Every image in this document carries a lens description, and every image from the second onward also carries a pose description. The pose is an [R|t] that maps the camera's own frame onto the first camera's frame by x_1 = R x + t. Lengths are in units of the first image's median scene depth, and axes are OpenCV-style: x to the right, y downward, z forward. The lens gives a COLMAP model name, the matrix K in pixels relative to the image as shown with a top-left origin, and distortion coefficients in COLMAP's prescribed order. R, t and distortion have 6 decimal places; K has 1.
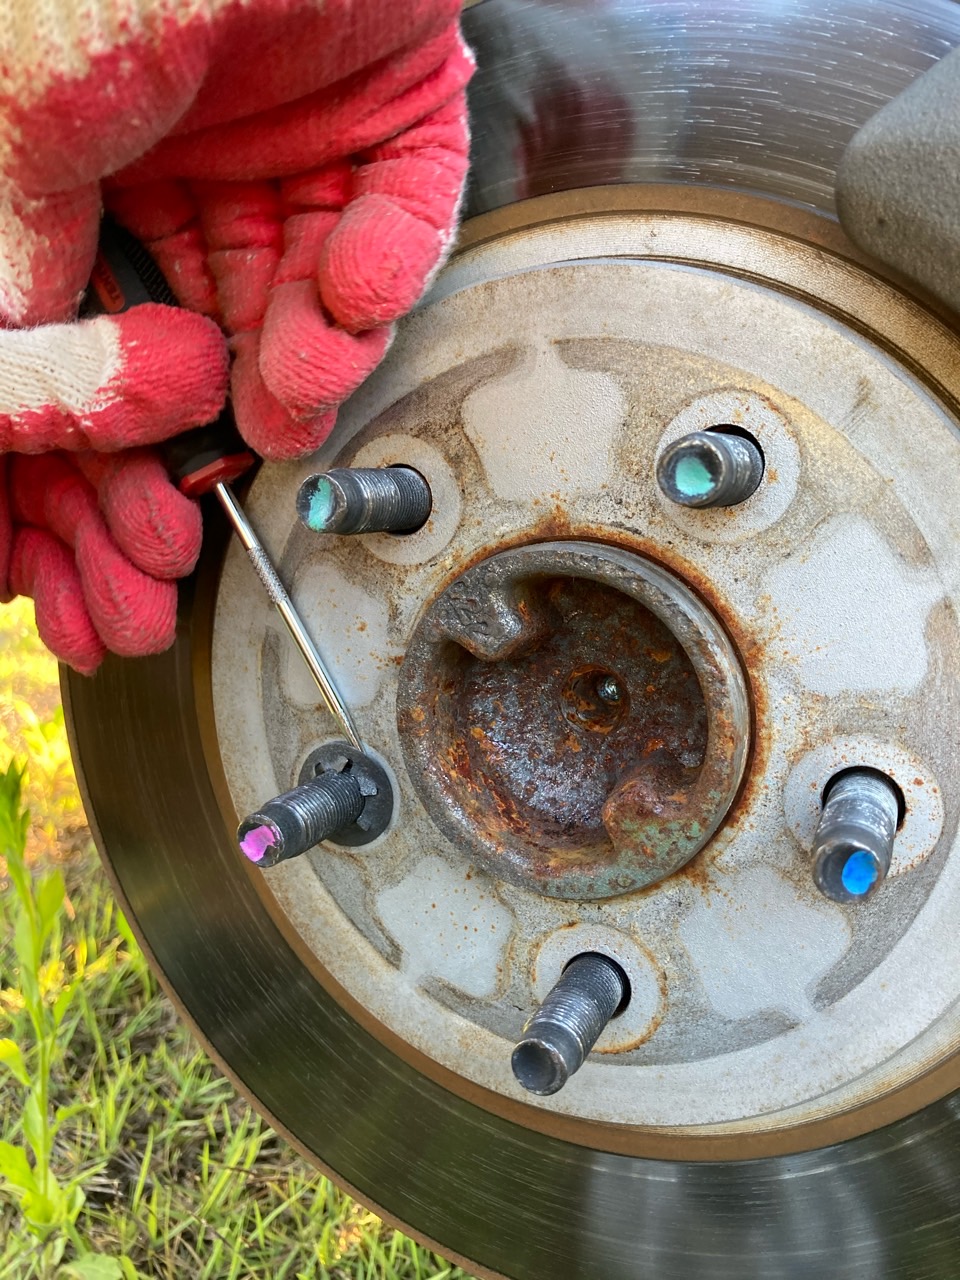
lens RADIAL K [[1042.5, 0, 485.1], [0, 1042.5, 637.7], [0, 0, 1]] dist [-0.019508, -0.014770]
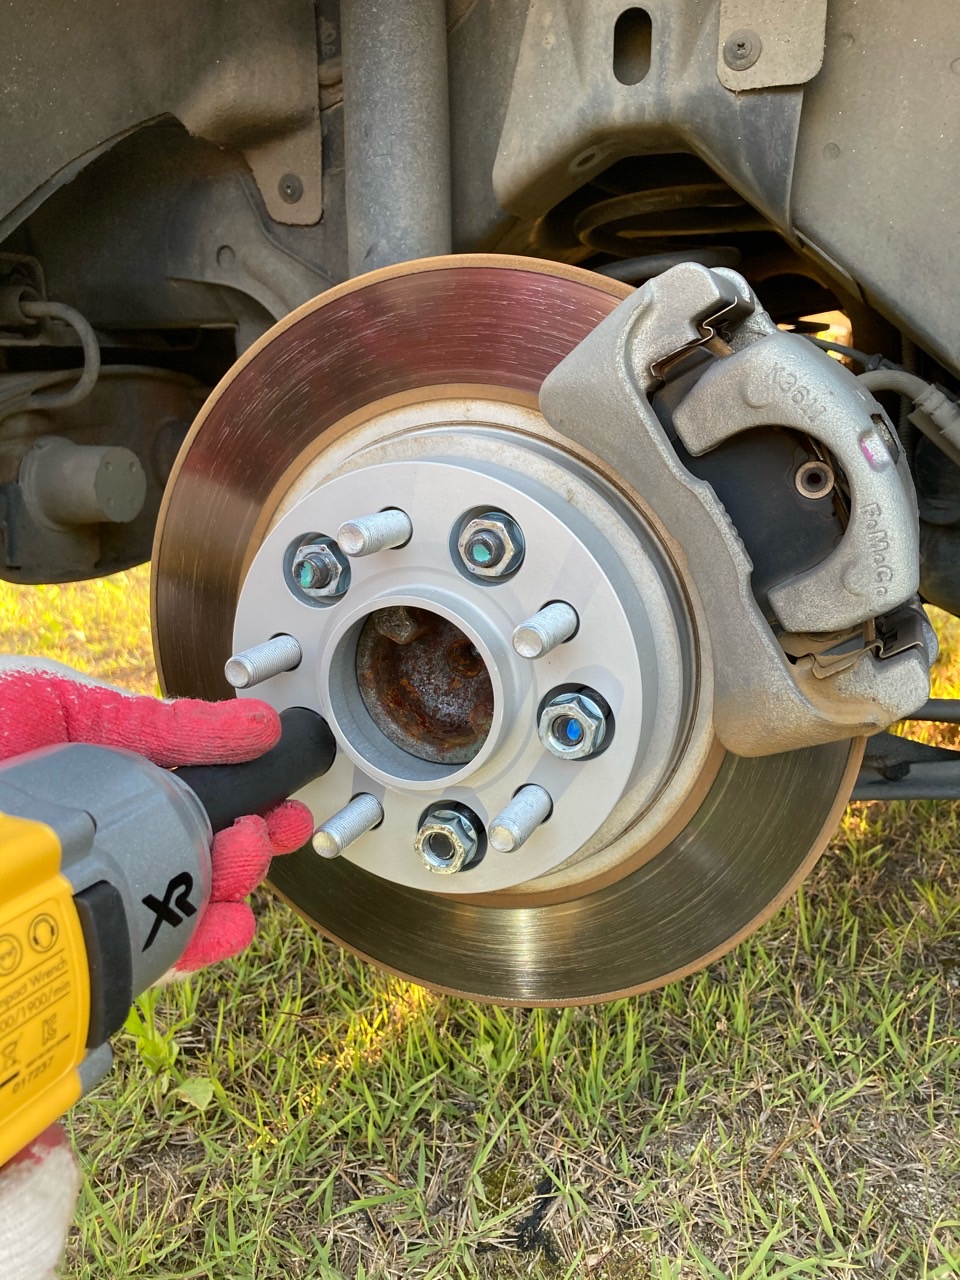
lens RADIAL K [[1042.5, 0, 476.7], [0, 1042.5, 644.7], [0, 0, 1]] dist [-0.019508, -0.014770]
pose [[0.995527, -0.094435, 0.002926, 0.048884], [0.094143, 0.994112, 0.053644, -0.024378], [-0.007975, -0.053129, 0.998556, -0.334438]]
